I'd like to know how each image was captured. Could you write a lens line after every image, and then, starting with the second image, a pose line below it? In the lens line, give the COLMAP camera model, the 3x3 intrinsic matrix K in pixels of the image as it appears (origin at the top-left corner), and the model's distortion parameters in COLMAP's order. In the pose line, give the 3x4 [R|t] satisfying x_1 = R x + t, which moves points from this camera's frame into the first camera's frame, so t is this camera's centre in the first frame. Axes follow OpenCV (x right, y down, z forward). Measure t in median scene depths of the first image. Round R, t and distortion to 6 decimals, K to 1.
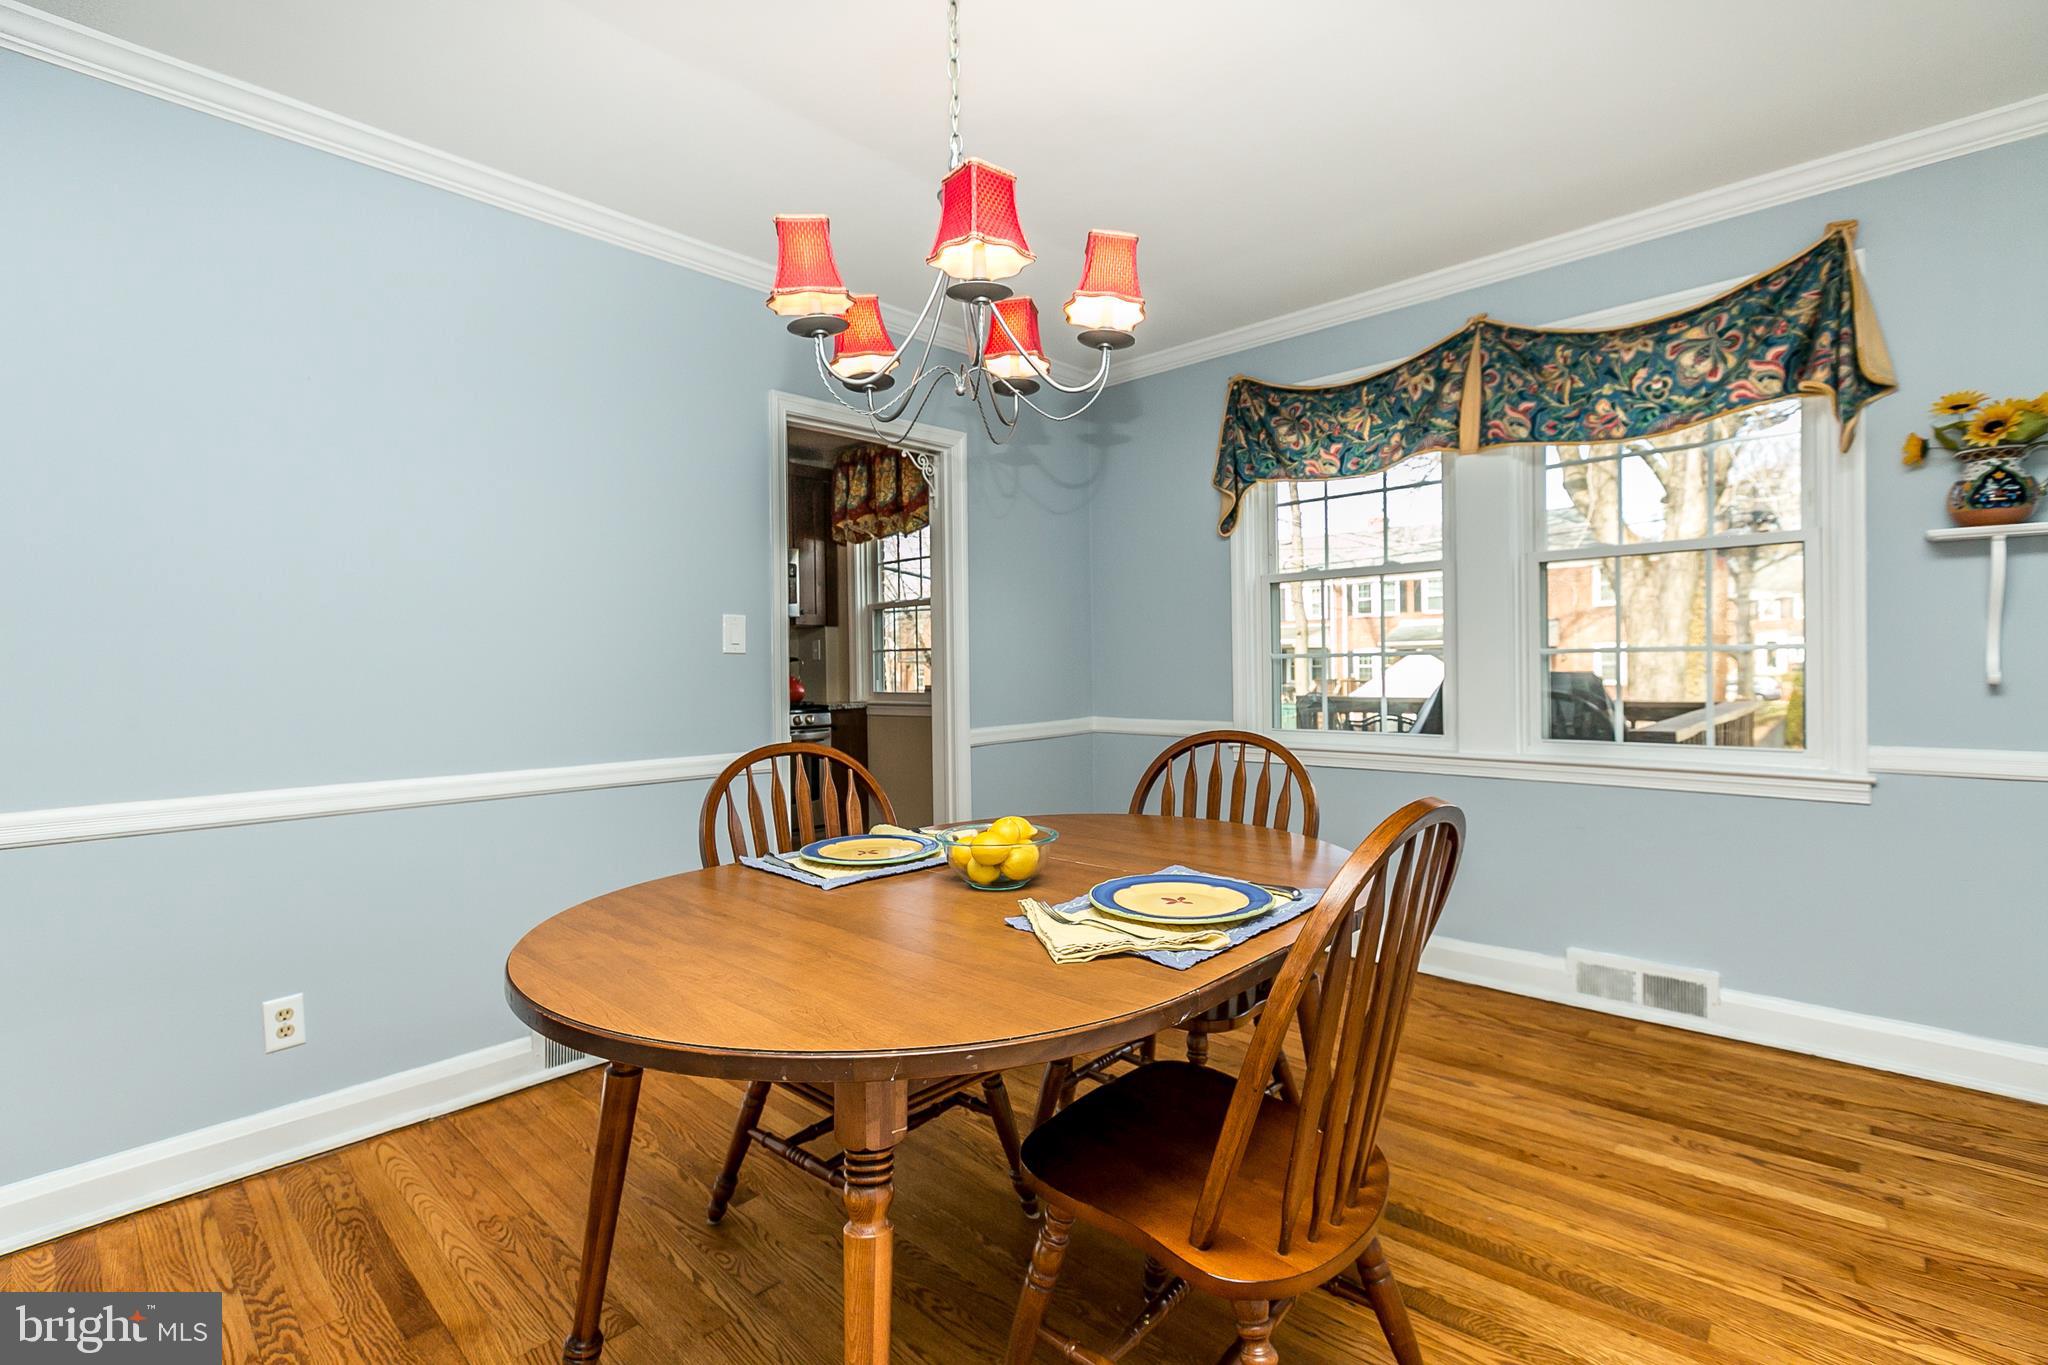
lens RADIAL K [[913.7, 0, 1024.0], [0, 913.7, 682.5], [0, 0, 1]] dist [0.001909, 0.000320]
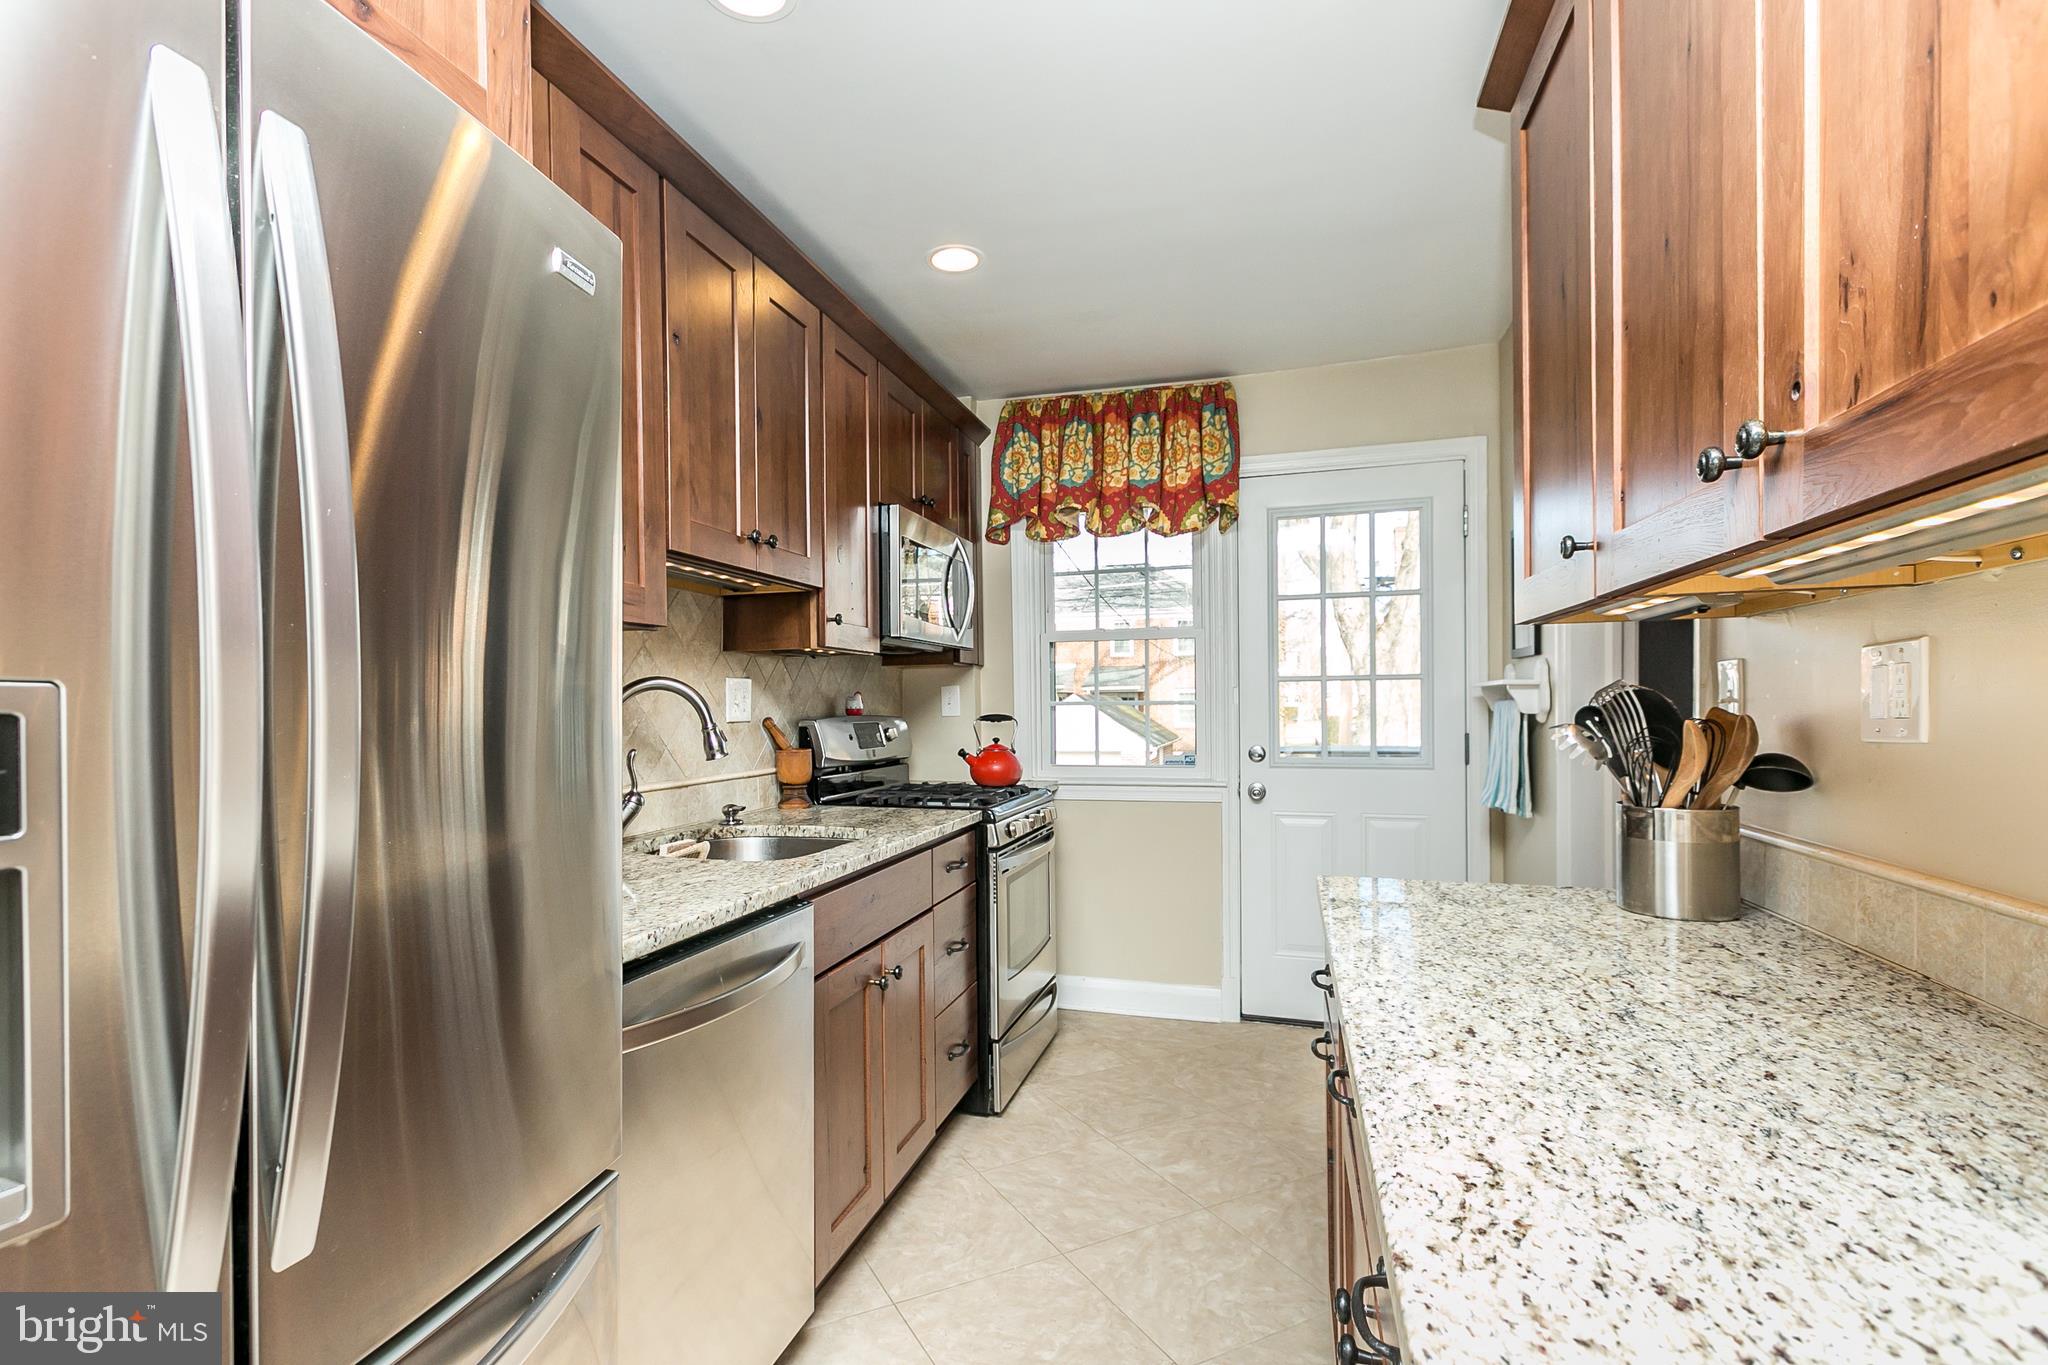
lens RADIAL K [[956.1, 0, 936.5], [0, 956.1, 713.6], [0, 0, 1]] dist [-0.000297, -0.000151]
pose [[0.917176, -0.000240, 0.398482, -0.545623], [0.004787, 0.999934, -0.010417, -0.021343], [-0.398453, 0.011462, 0.917117, 0.404373]]
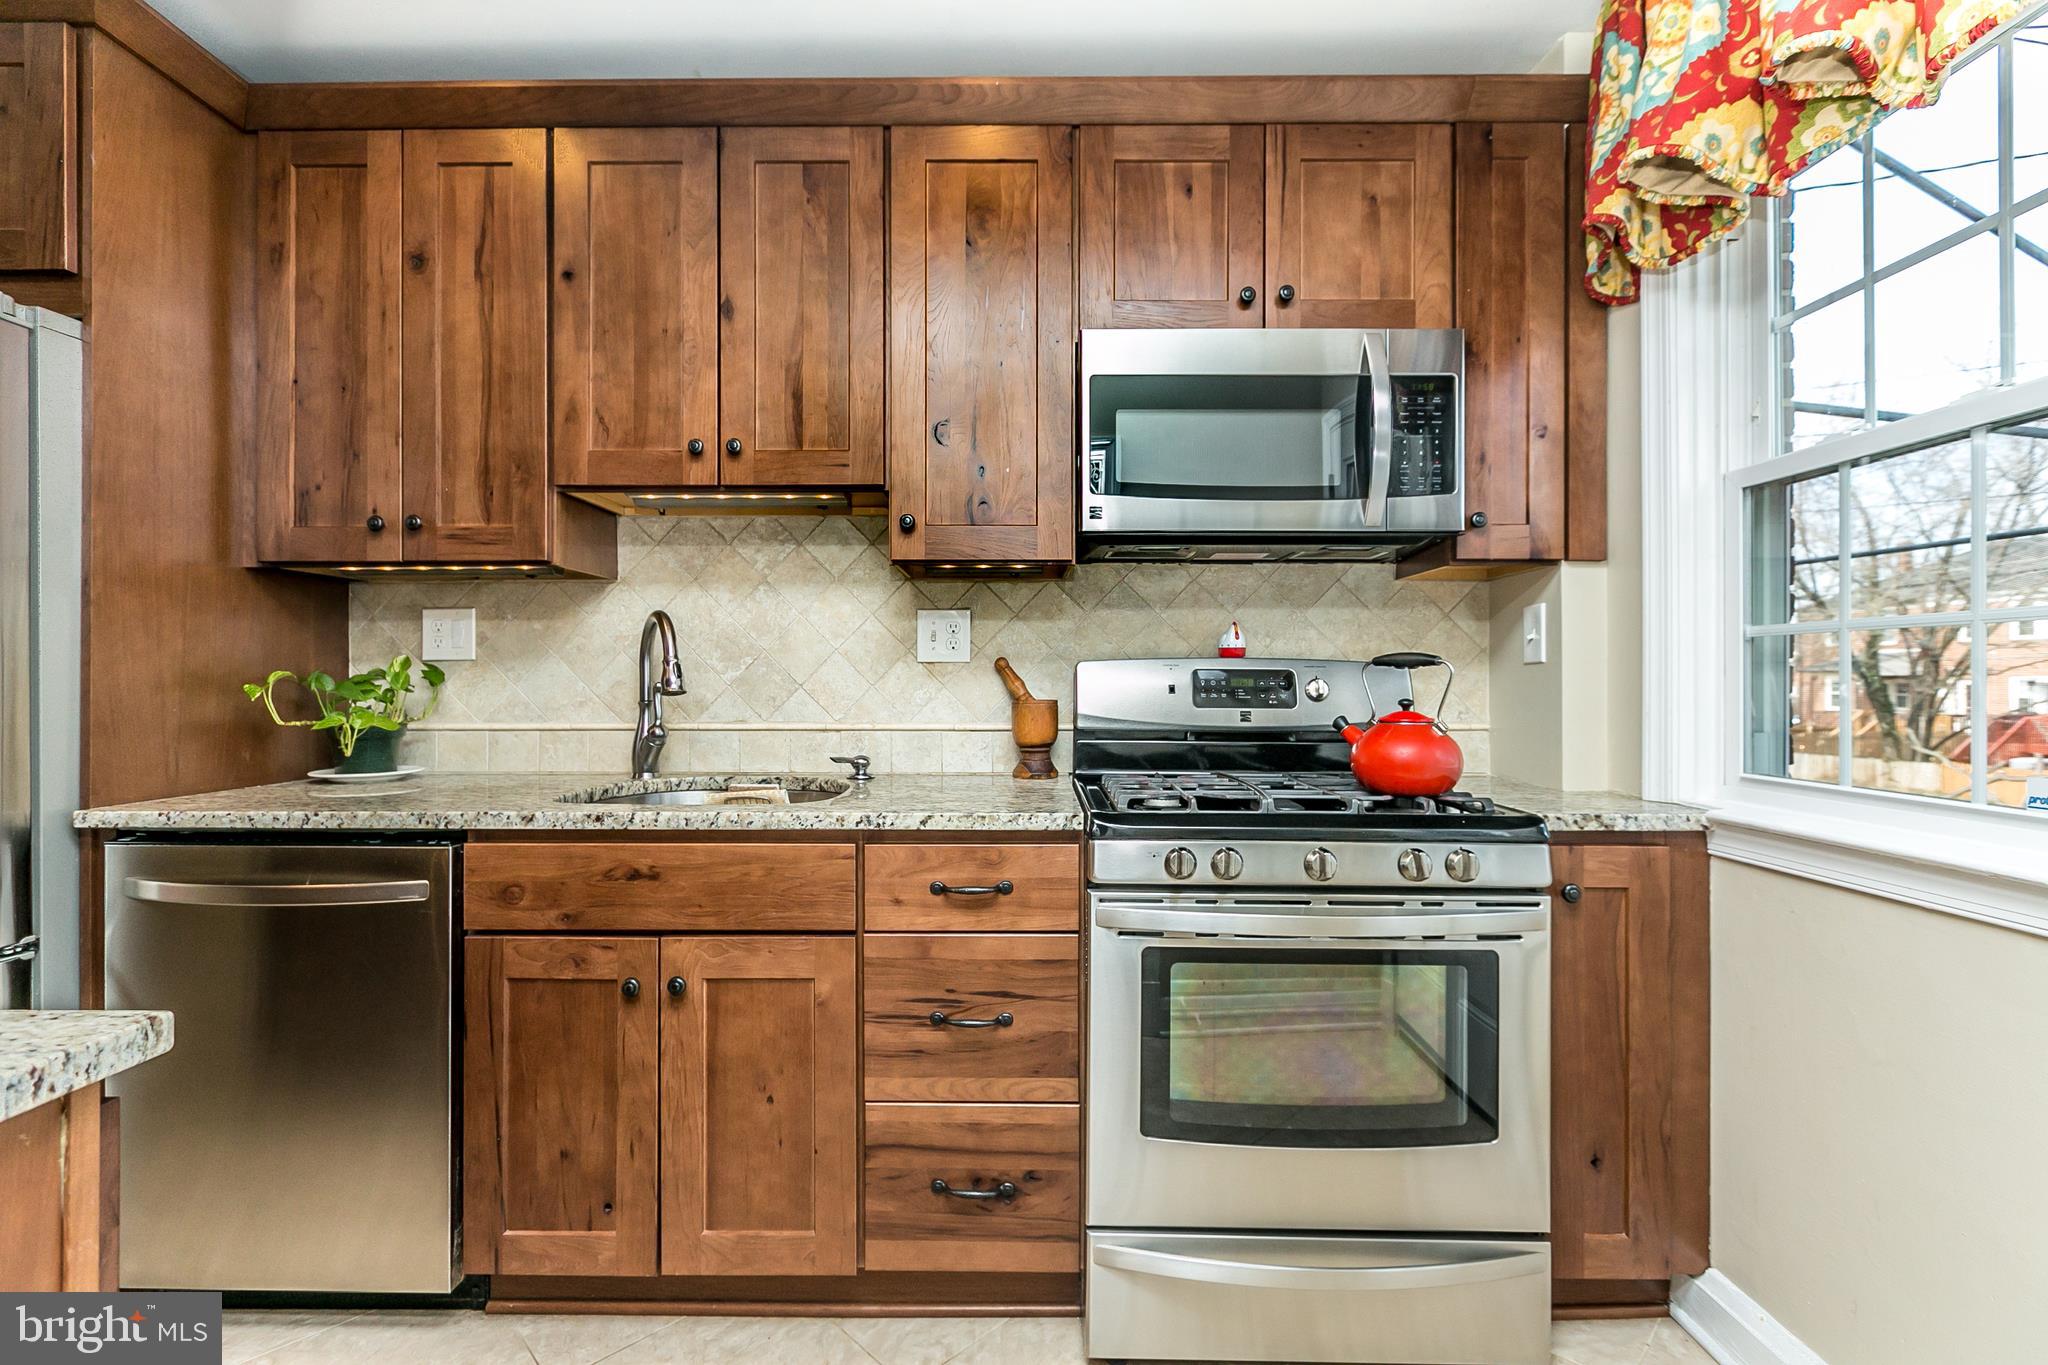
lens RADIAL K [[934.9, 0, 1025.8], [0, 934.9, 673.8], [0, 0, 1]] dist [0.000463, 0.000146]
pose [[0.679815, 0.009384, -0.733324, -0.106337], [-0.020815, 0.999762, -0.006503, -0.015519], [0.733089, 0.019685, 0.679848, 0.660768]]
